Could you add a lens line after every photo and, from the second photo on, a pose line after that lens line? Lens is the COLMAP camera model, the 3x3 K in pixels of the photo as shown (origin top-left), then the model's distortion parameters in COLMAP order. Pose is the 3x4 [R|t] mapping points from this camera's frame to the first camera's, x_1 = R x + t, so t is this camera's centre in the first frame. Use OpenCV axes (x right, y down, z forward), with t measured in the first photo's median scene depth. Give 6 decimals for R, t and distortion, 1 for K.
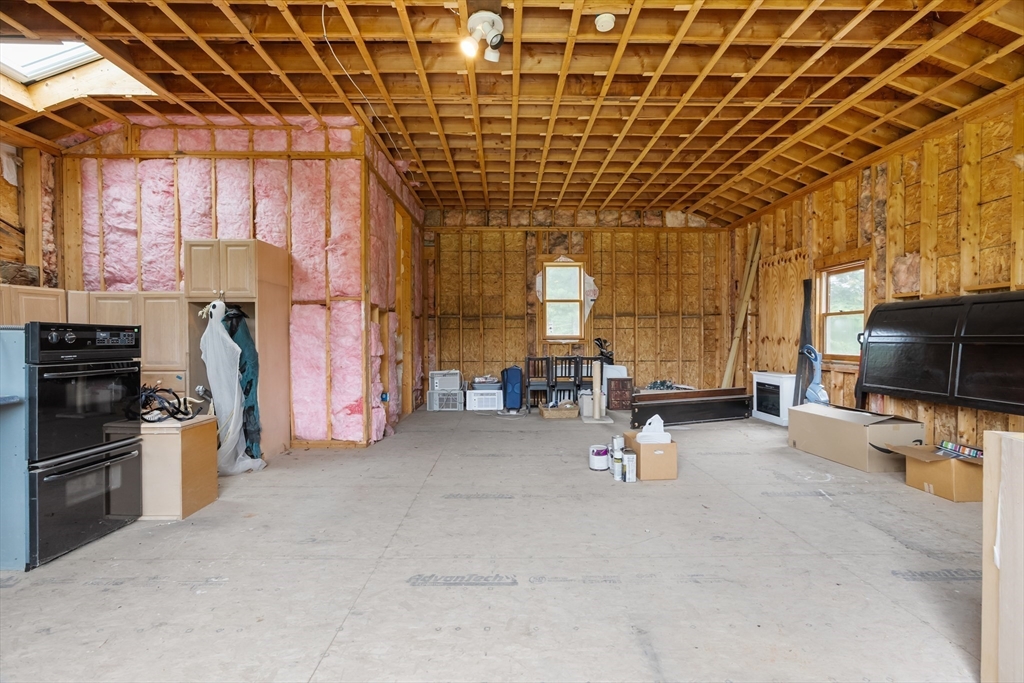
lens RADIAL K [[467.9, 0, 515.7], [0, 467.9, 344.0], [0, 0, 1]] dist [-0.007681, 0.002534]
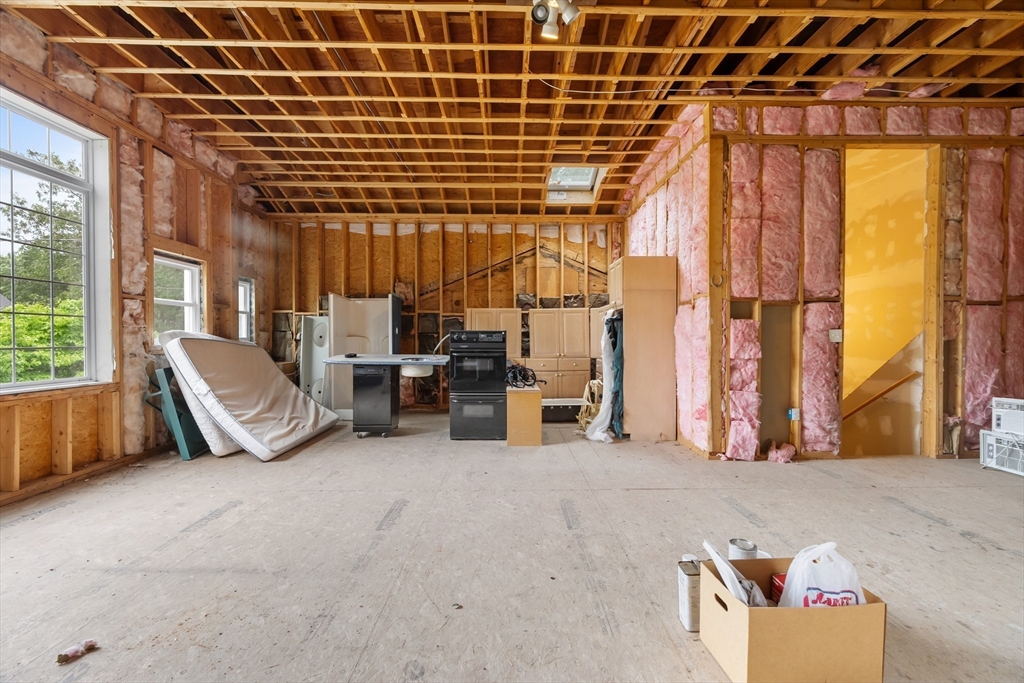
lens RADIAL K [[467.9, 0, 512.5], [0, 467.9, 341.3], [0, 0, 1]] dist [-0.007681, 0.002534]
pose [[-0.020697, 0.009663, -0.999739, 0.819788], [-0.013838, 0.999855, 0.009951, -0.013590], [0.999690, 0.014040, -0.020560, 0.900208]]
